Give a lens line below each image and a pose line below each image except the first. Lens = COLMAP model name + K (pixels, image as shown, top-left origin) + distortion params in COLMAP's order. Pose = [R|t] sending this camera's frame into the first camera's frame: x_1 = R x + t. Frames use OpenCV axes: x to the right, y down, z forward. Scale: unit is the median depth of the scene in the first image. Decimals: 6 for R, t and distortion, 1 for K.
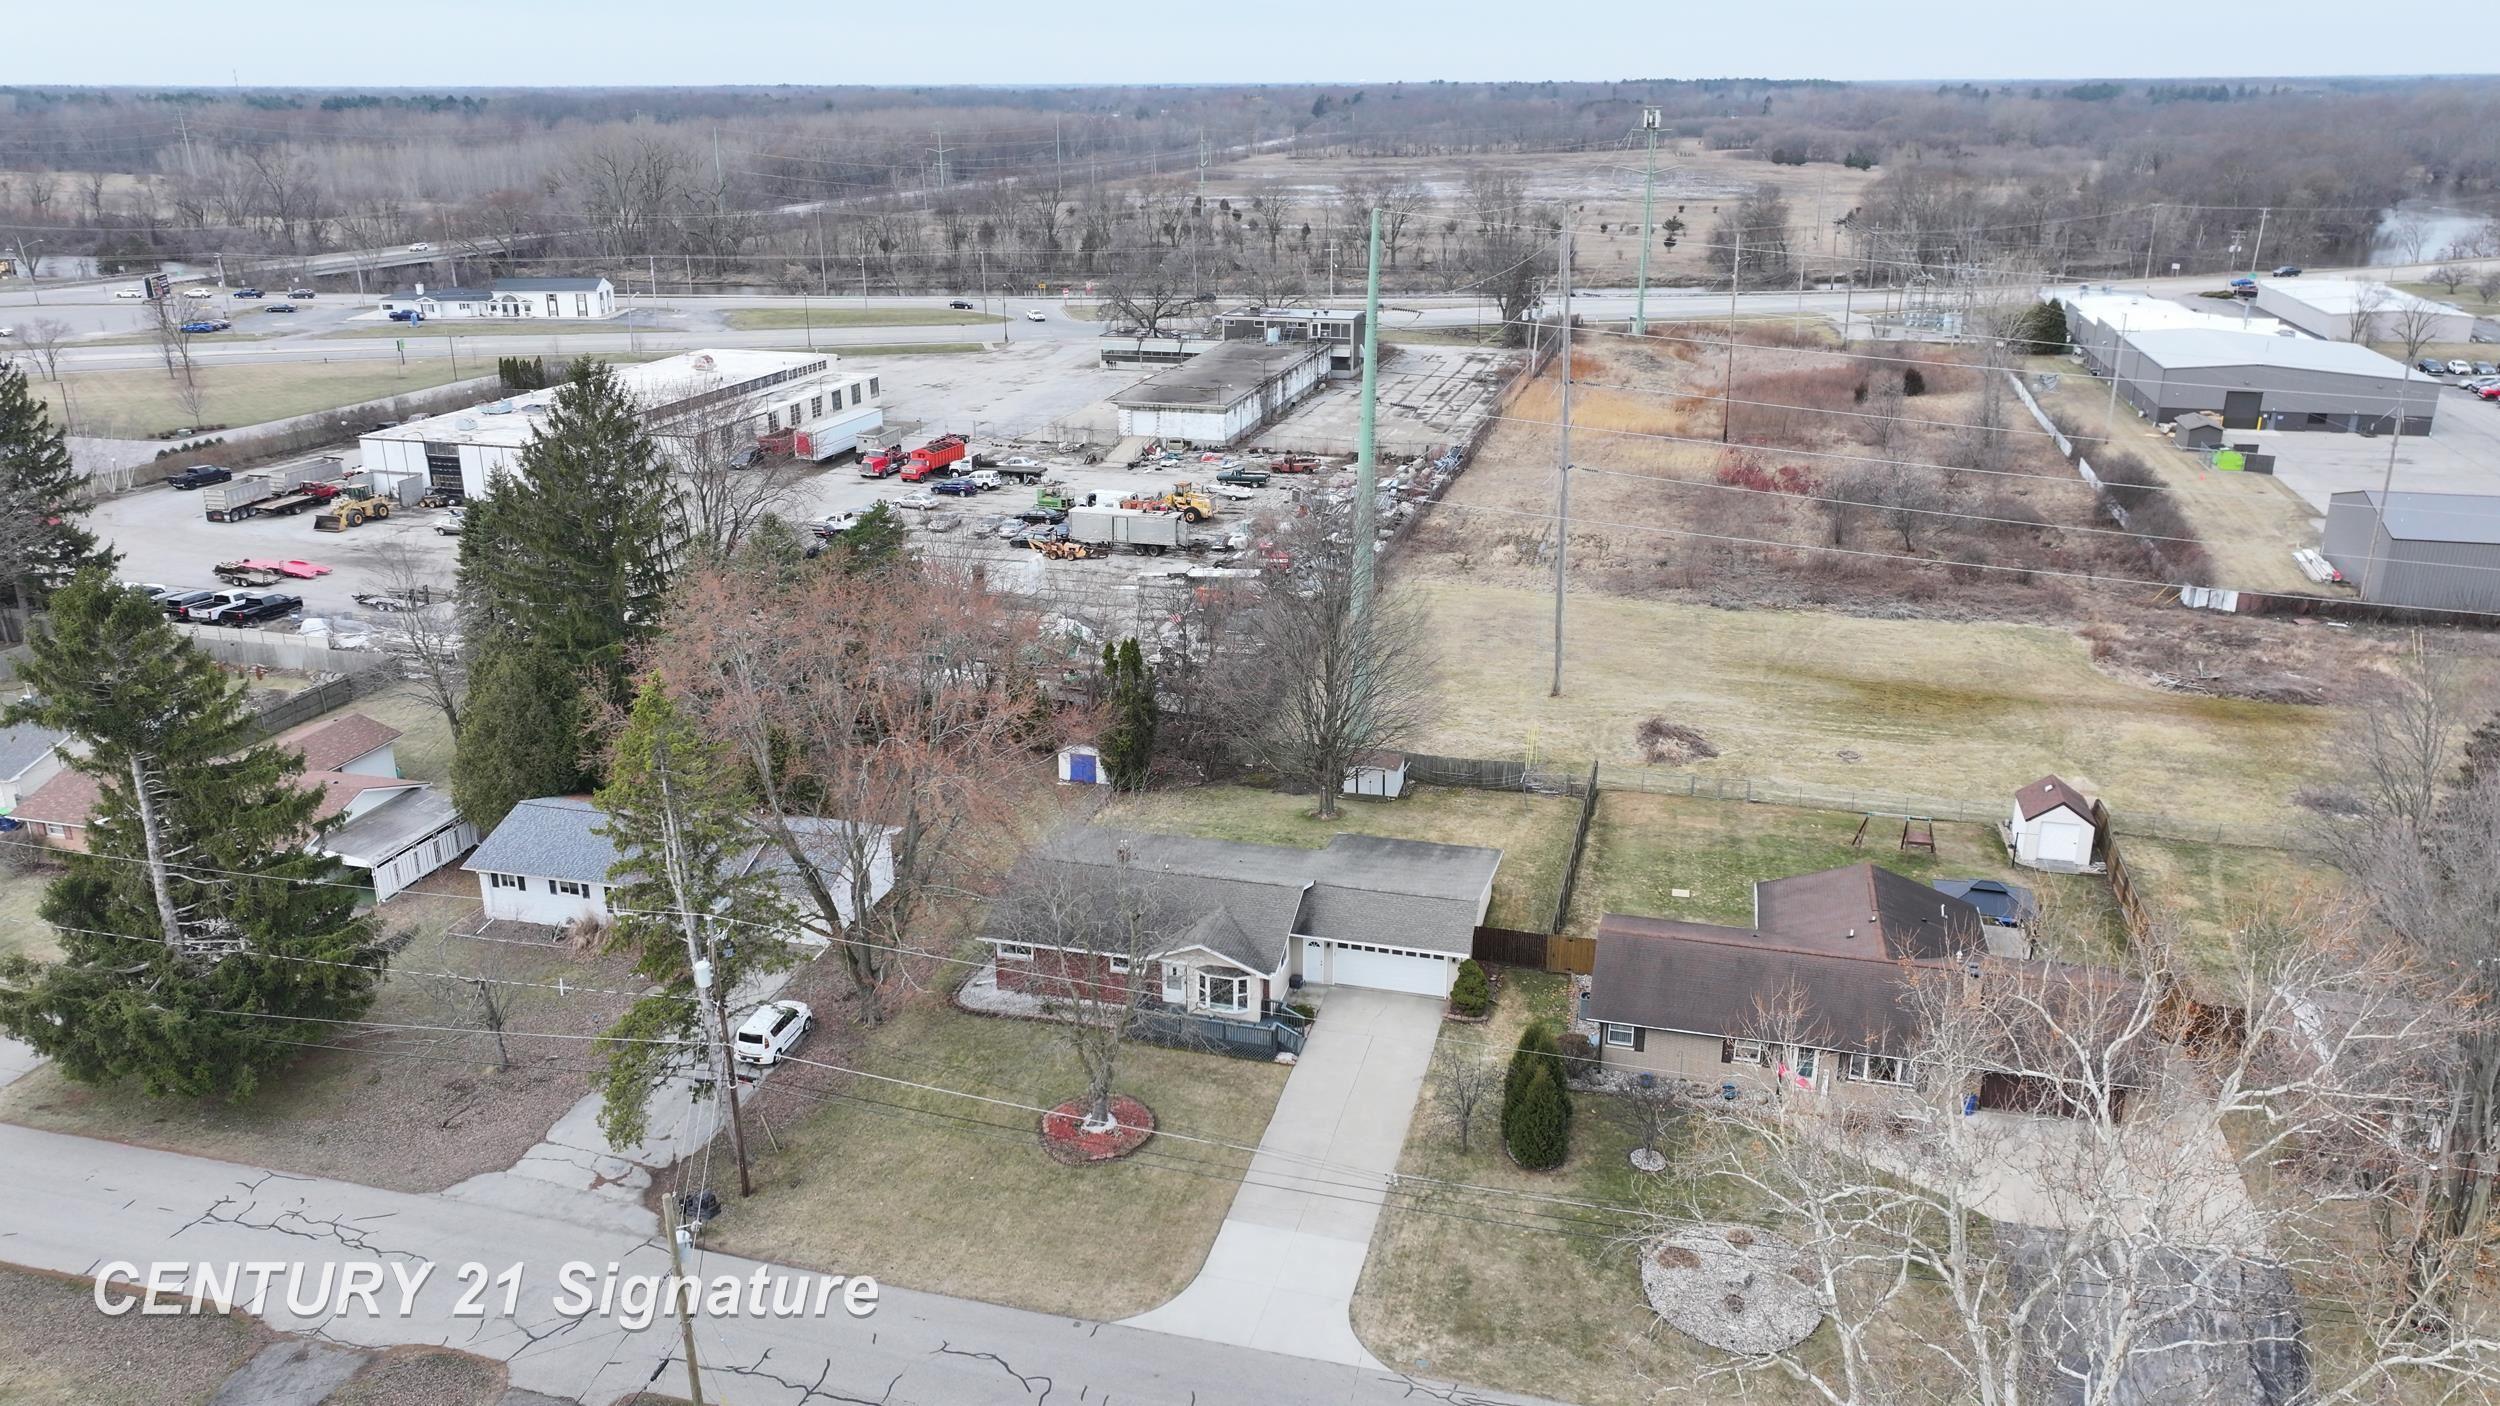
lens RADIAL K [[1760.6, 0, 1252.4], [0, 1760.6, 686.7], [0, 0, 1]] dist [0.004244, 0.005675]
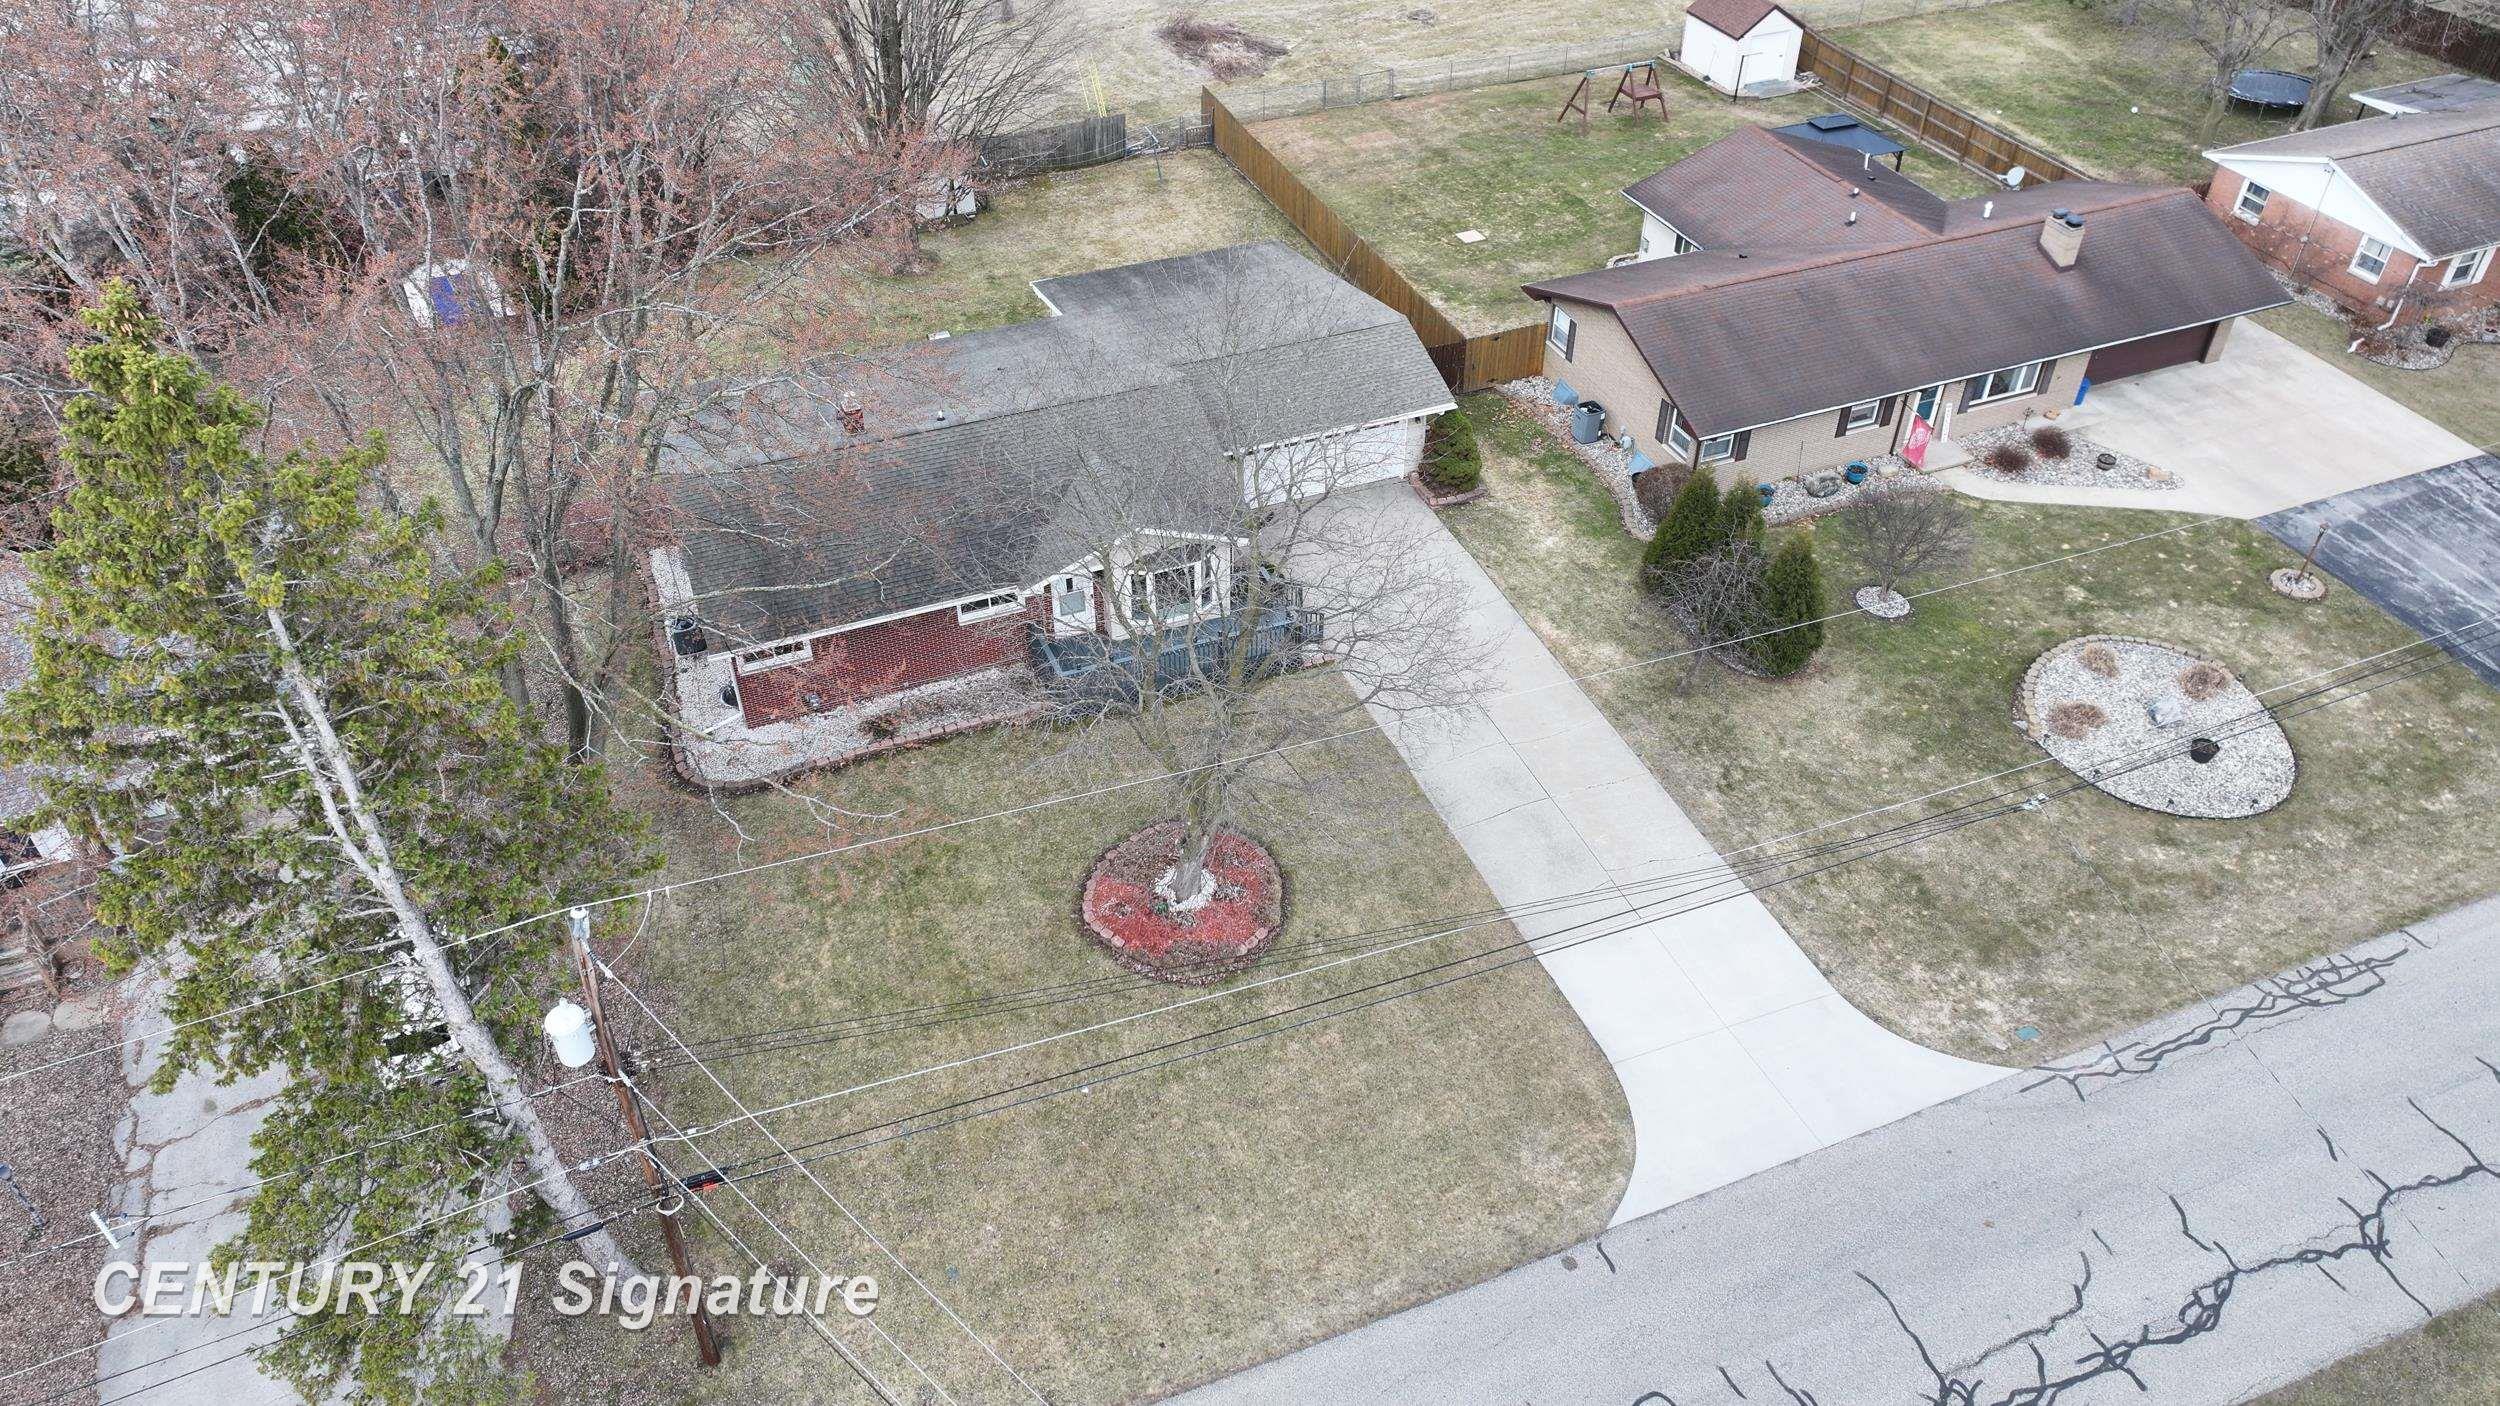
lens RADIAL K [[1760.6, 0, 1252.4], [0, 1760.6, 686.7], [0, 0, 1]] dist [0.004244, 0.005675]
pose [[0.799381, -0.376272, 0.468411, -0.218529], [0.191972, 0.898704, 0.394308, -0.017860], [-0.569330, -0.225280, 0.790640, 0.399690]]
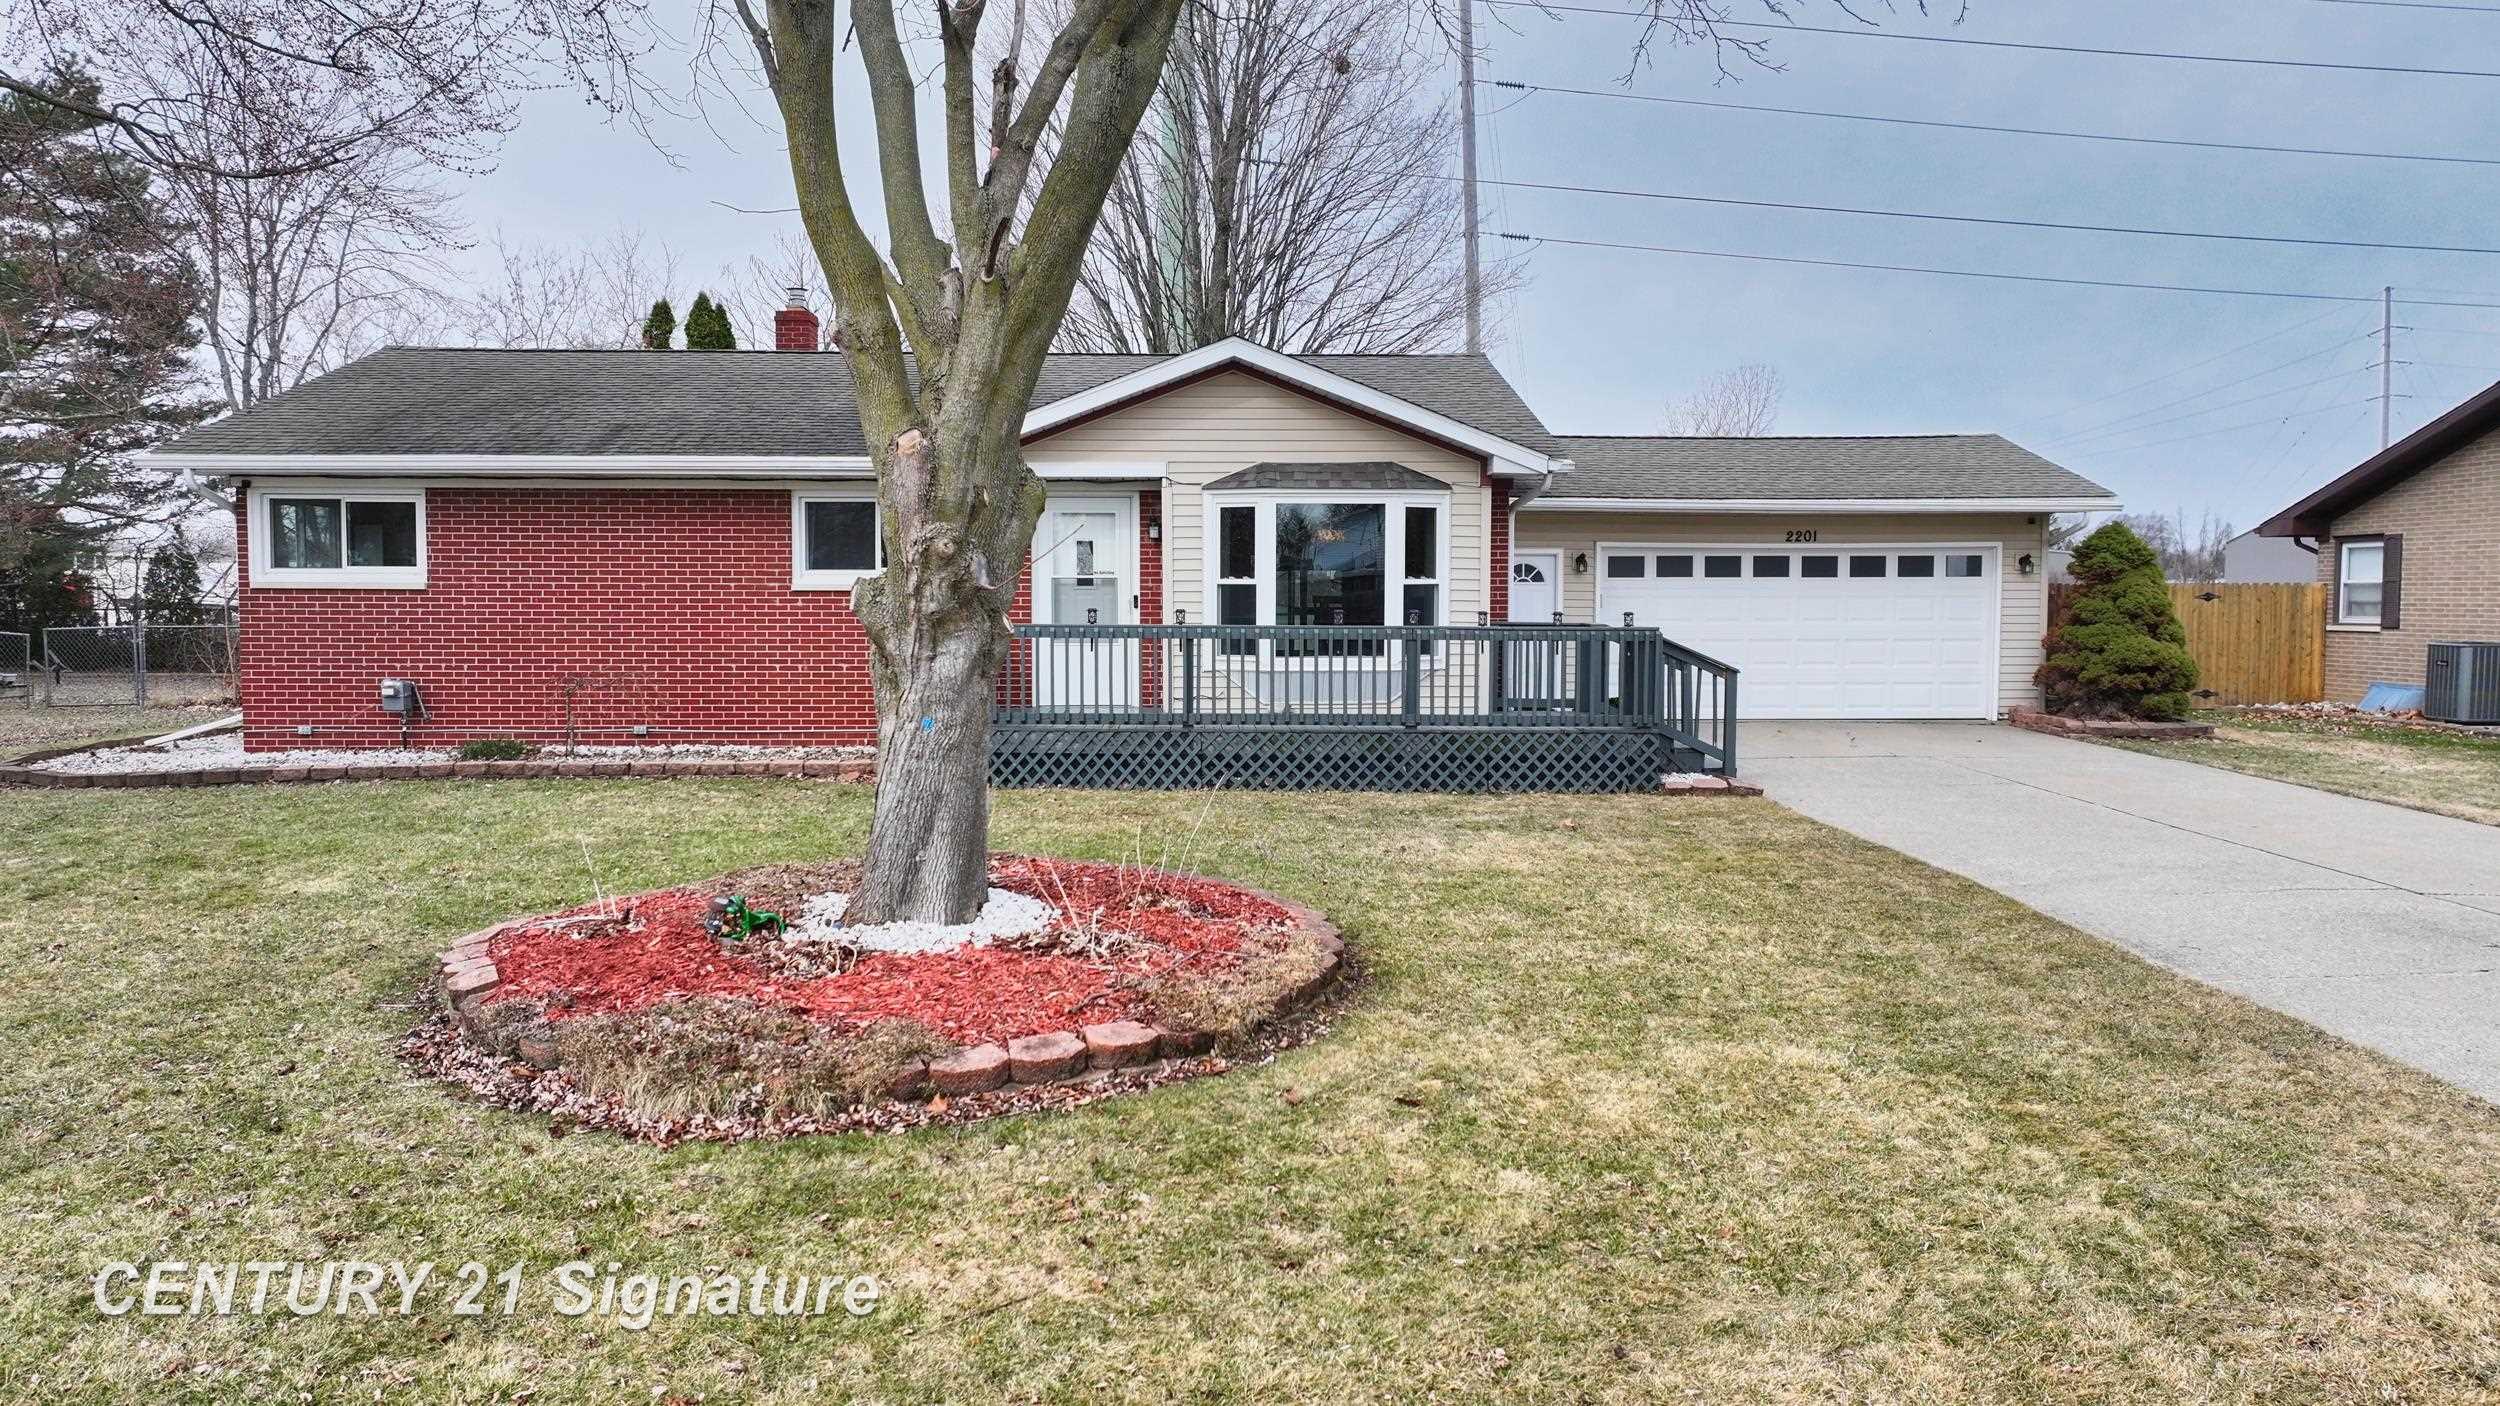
lens RADIAL K [[1760.6, 0, 1252.4], [0, 1760.6, 686.7], [0, 0, 1]] dist [0.004244, 0.005675]
pose [[0.956586, -0.008660, 0.291323, -0.071932], [0.087578, 0.961906, -0.258974, 0.189754], [-0.277982, 0.273244, 0.920904, 0.618346]]
